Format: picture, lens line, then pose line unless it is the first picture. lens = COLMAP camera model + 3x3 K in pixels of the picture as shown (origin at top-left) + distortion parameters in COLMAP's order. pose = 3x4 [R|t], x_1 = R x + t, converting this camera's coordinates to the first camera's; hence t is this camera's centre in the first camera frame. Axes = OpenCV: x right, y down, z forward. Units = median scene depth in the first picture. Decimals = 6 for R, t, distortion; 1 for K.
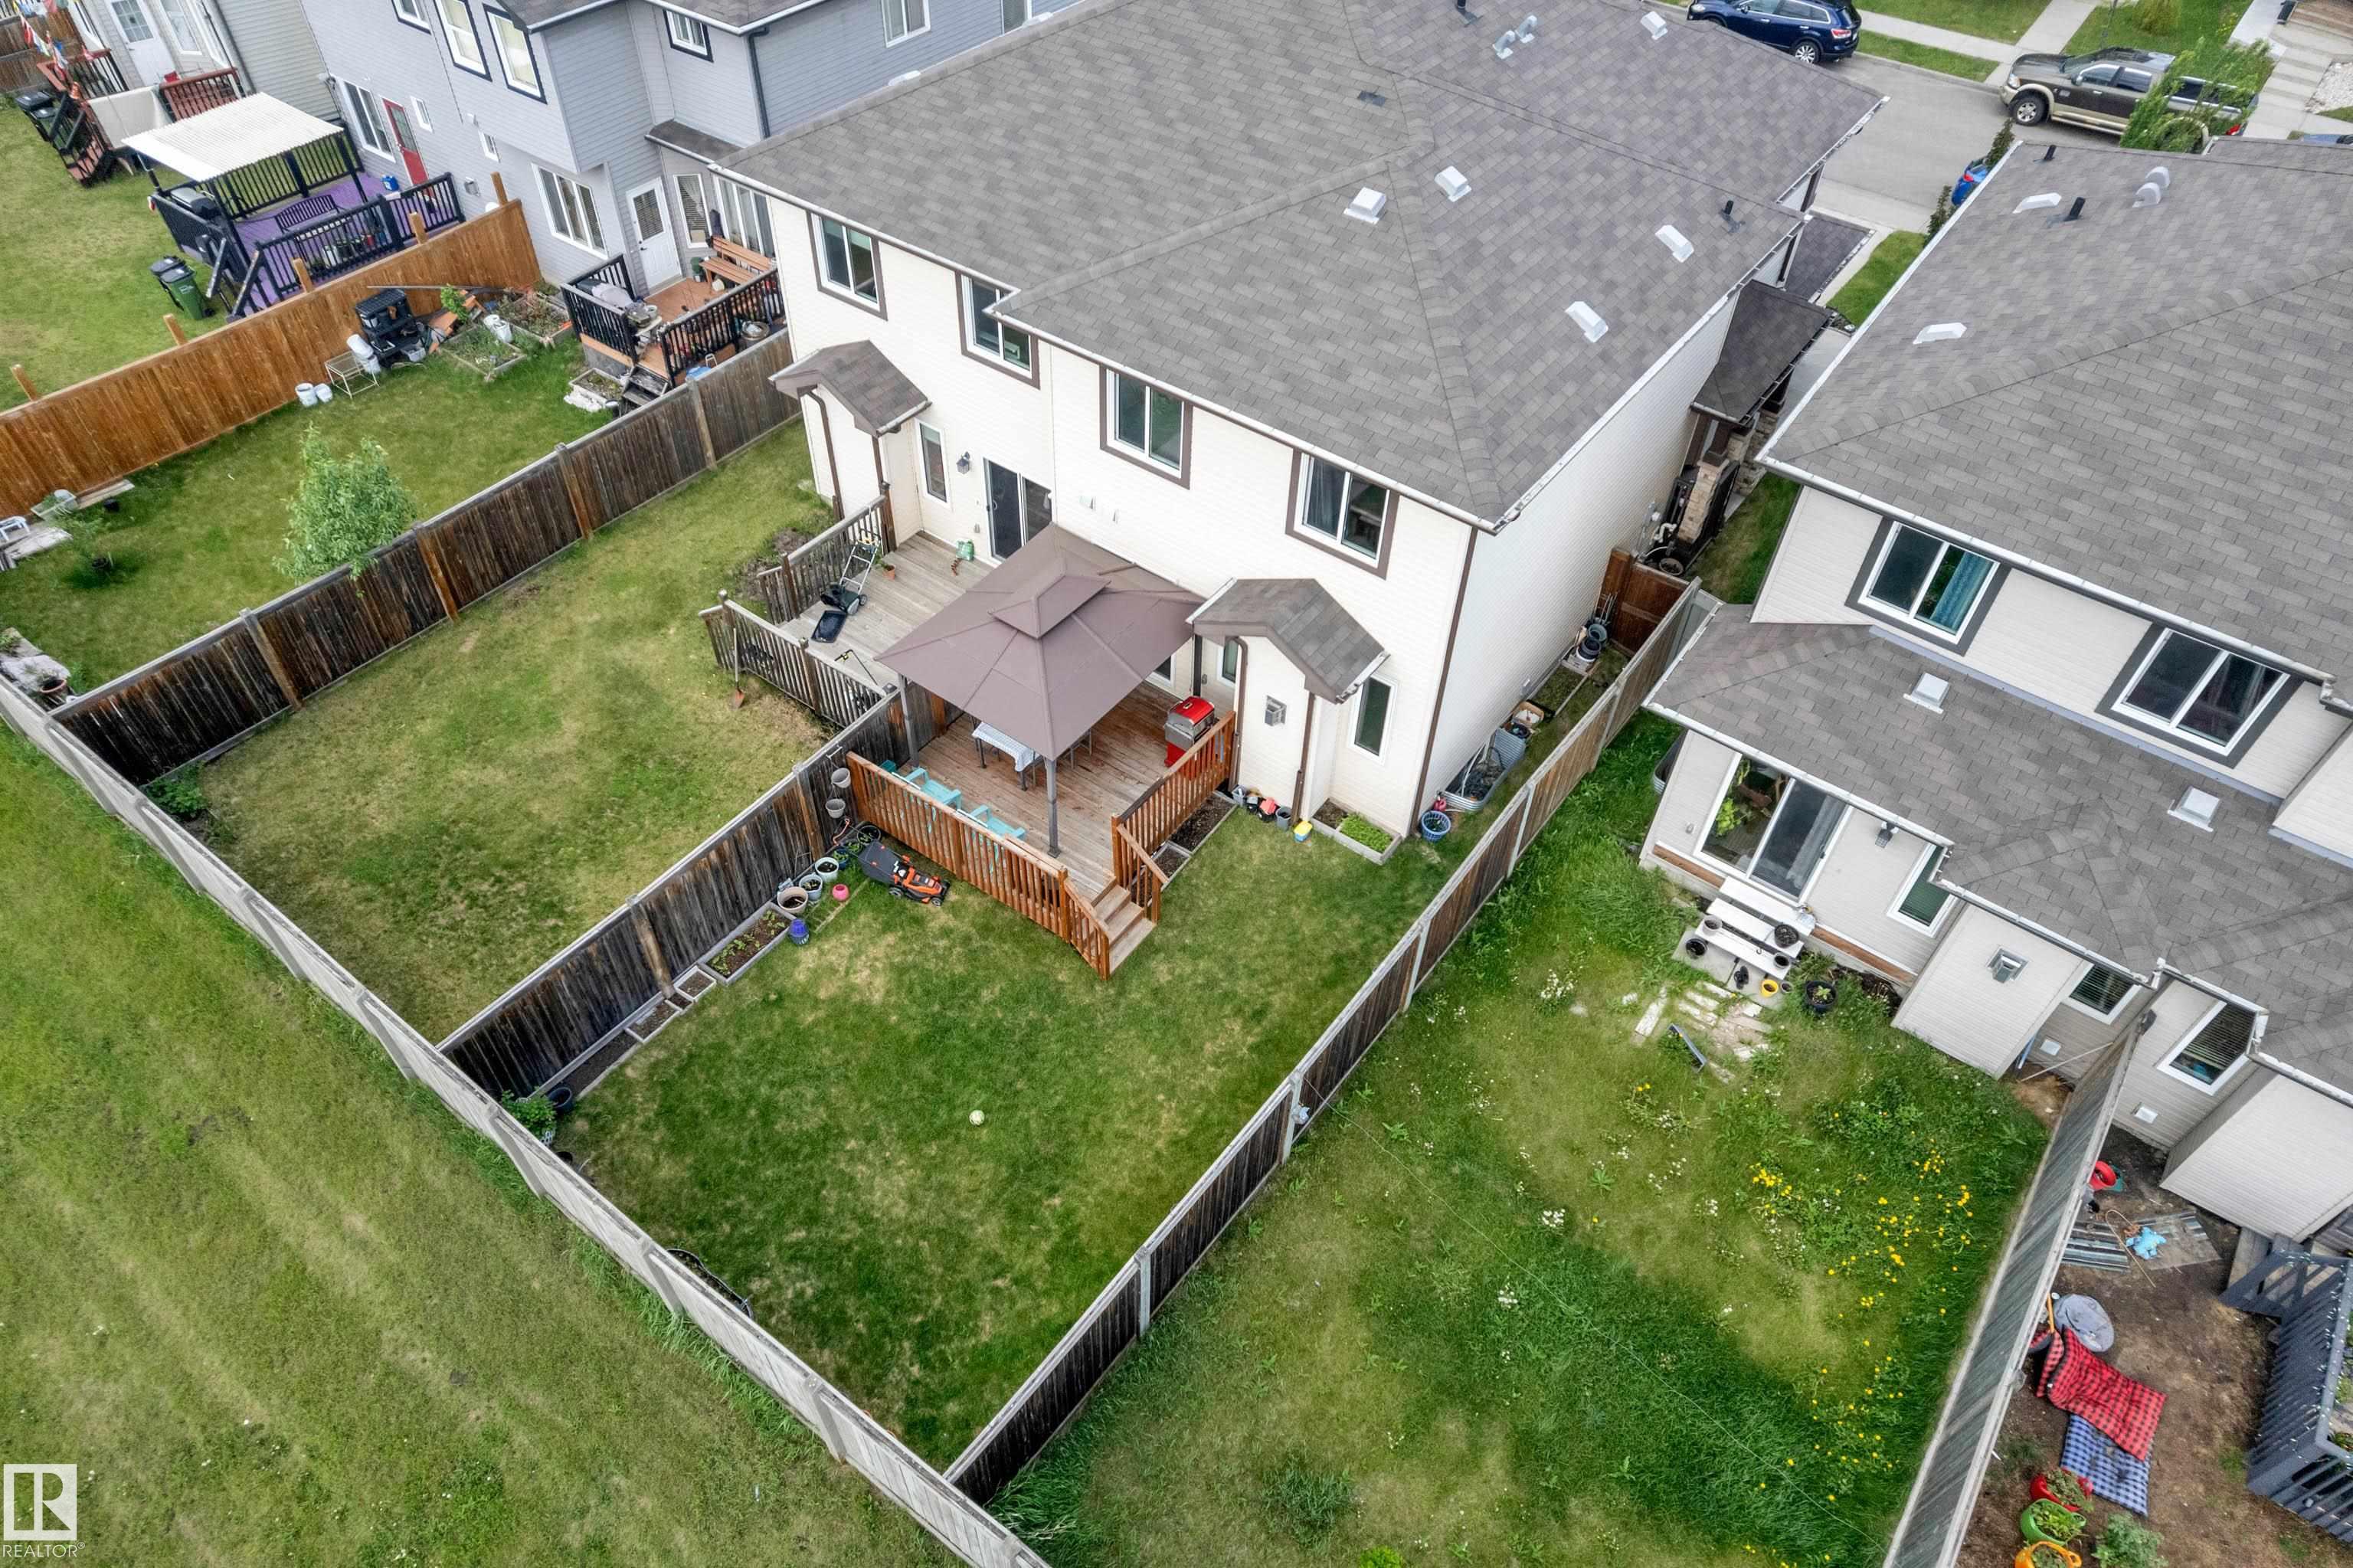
lens RADIAL K [[1495.4, 0, 1176.5], [0, 1495.4, 784.0], [0, 0, 1]] dist [-0.058934, 0.046025]
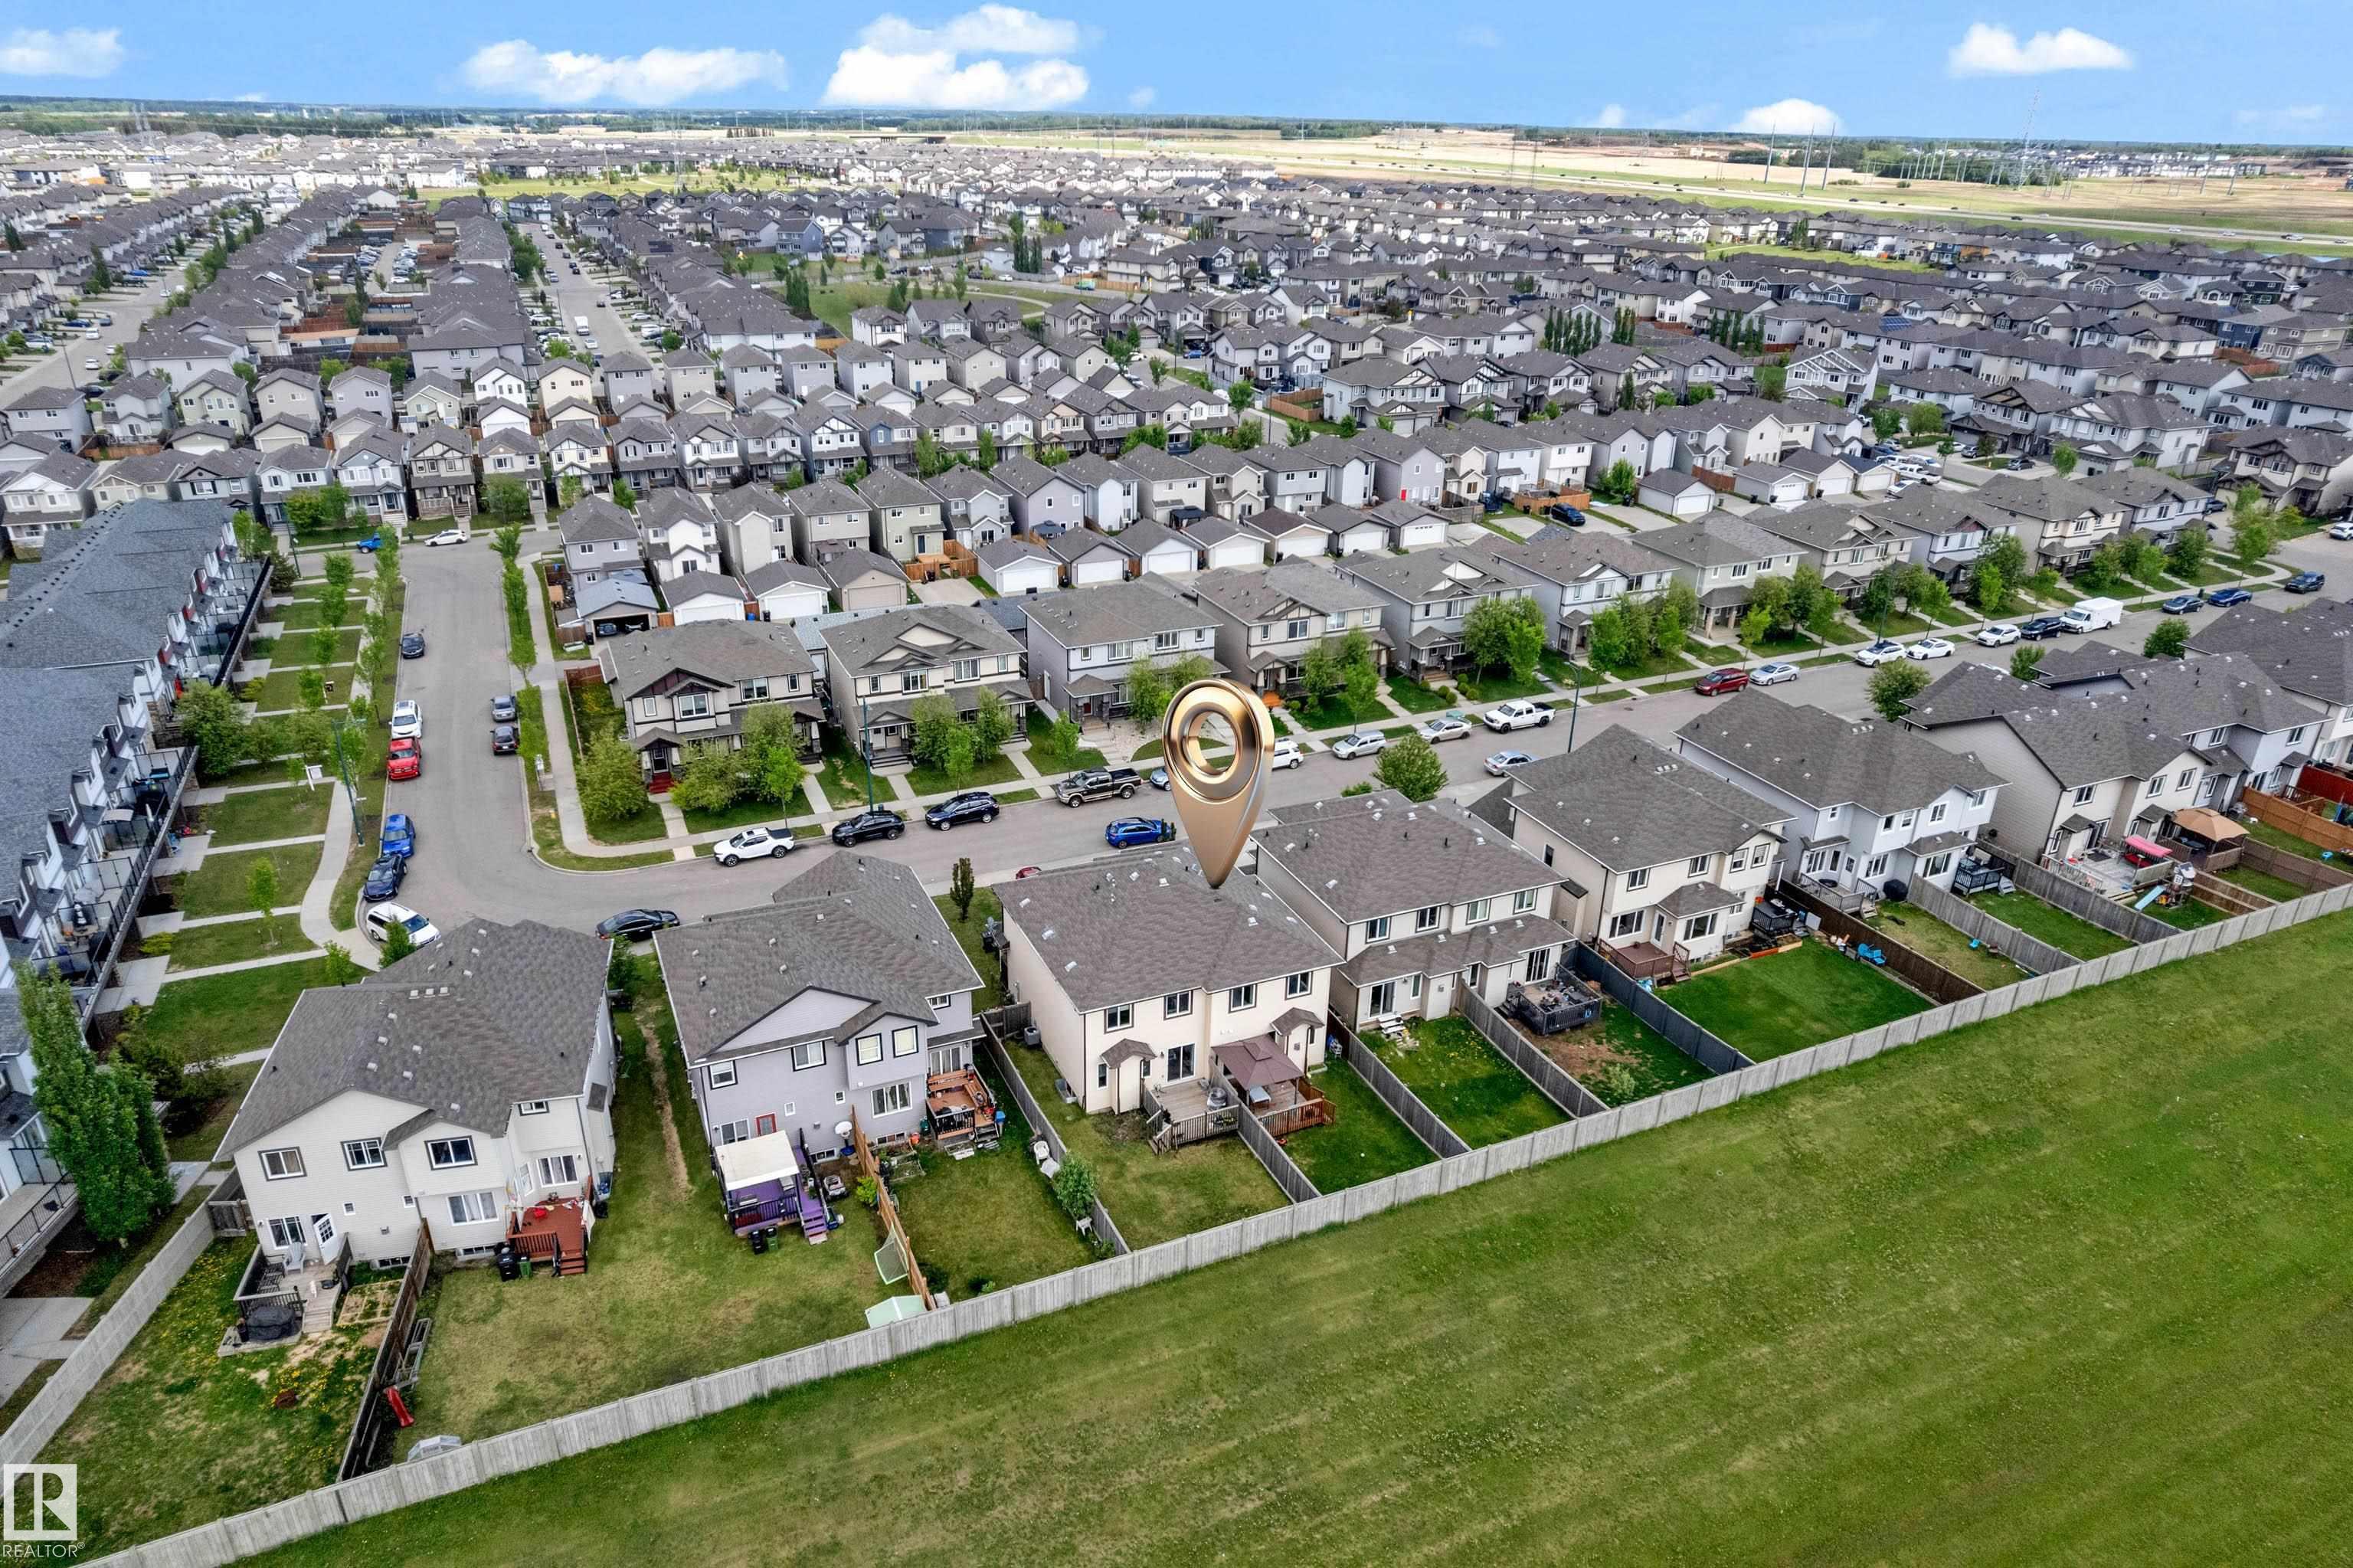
lens RADIAL K [[1495.4, 0, 1176.5], [0, 1495.4, 784.0], [0, 0, 1]] dist [-0.058934, 0.046025]
pose [[0.488070, -0.367655, 0.791592, -3.006656], [0.630277, 0.775856, -0.028263, -0.695612], [-0.603770, 0.512716, 0.610396, -1.493440]]
